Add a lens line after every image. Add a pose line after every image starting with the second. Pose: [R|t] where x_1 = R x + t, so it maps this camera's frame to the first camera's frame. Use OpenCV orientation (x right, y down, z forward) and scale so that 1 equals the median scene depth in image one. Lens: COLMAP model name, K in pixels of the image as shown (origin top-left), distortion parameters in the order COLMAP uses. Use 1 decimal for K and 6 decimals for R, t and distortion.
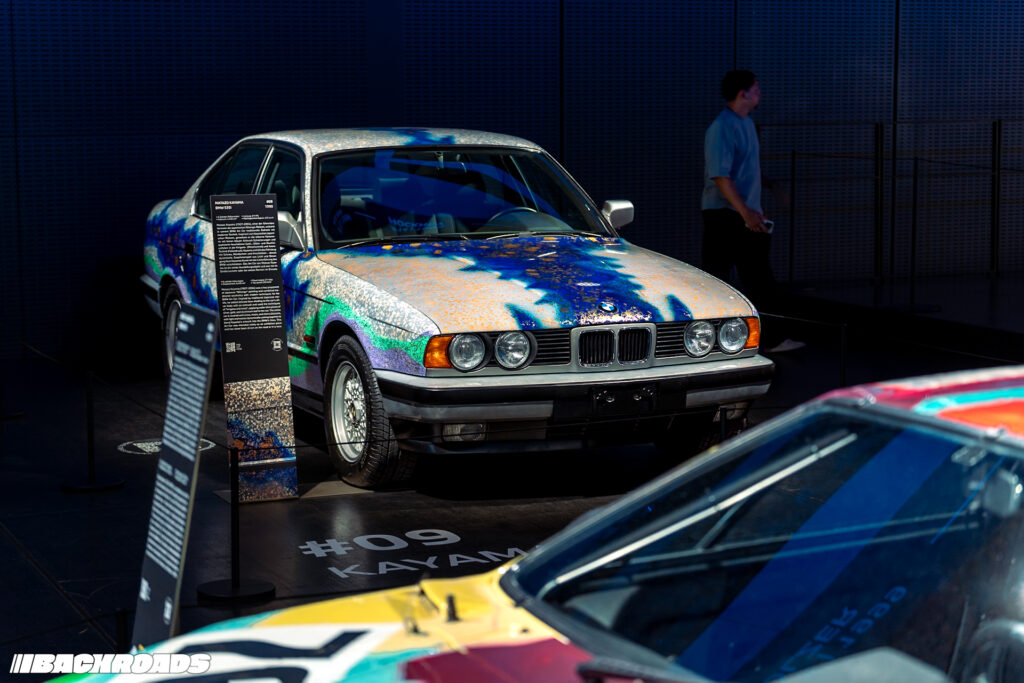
lens RADIAL K [[2087.6, 0, 513.0], [0, 2087.6, 343.5], [0, 0, 1]] dist [0.041266, 0.000000]
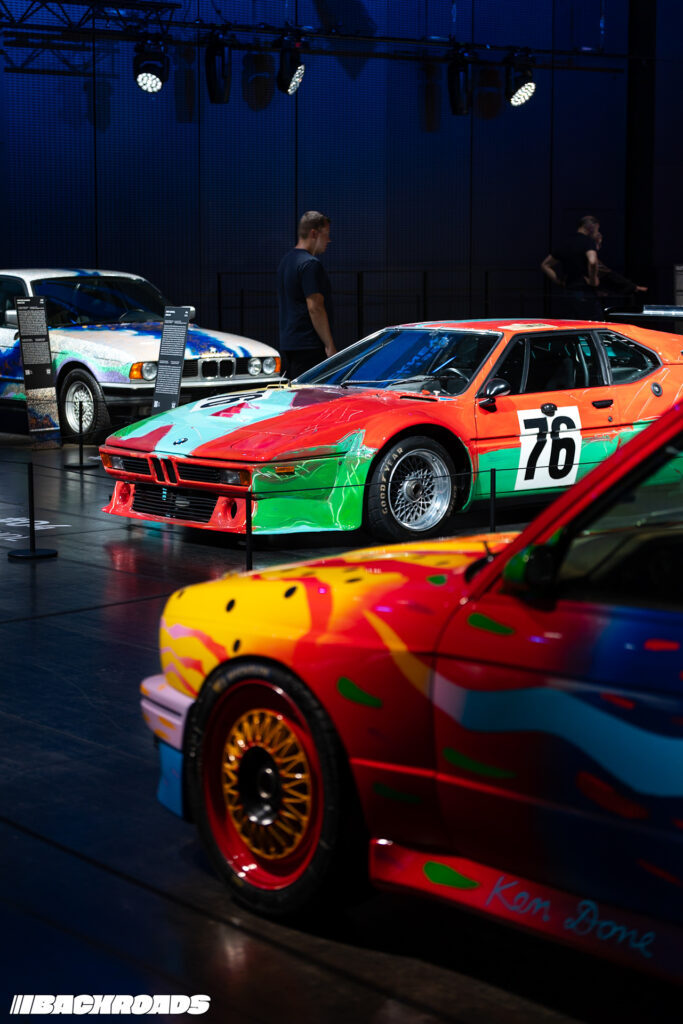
lens RADIAL K [[2087.6, 0, 342.5], [0, 2087.6, 511.0], [0, 0, 1]] dist [0.041266, 0.000000]
pose [[0.967124, -0.028994, 0.252645, -0.351140], [0.030817, 0.999520, -0.003260, 0.149661], [-0.252430, 0.010939, 0.967553, -1.008307]]
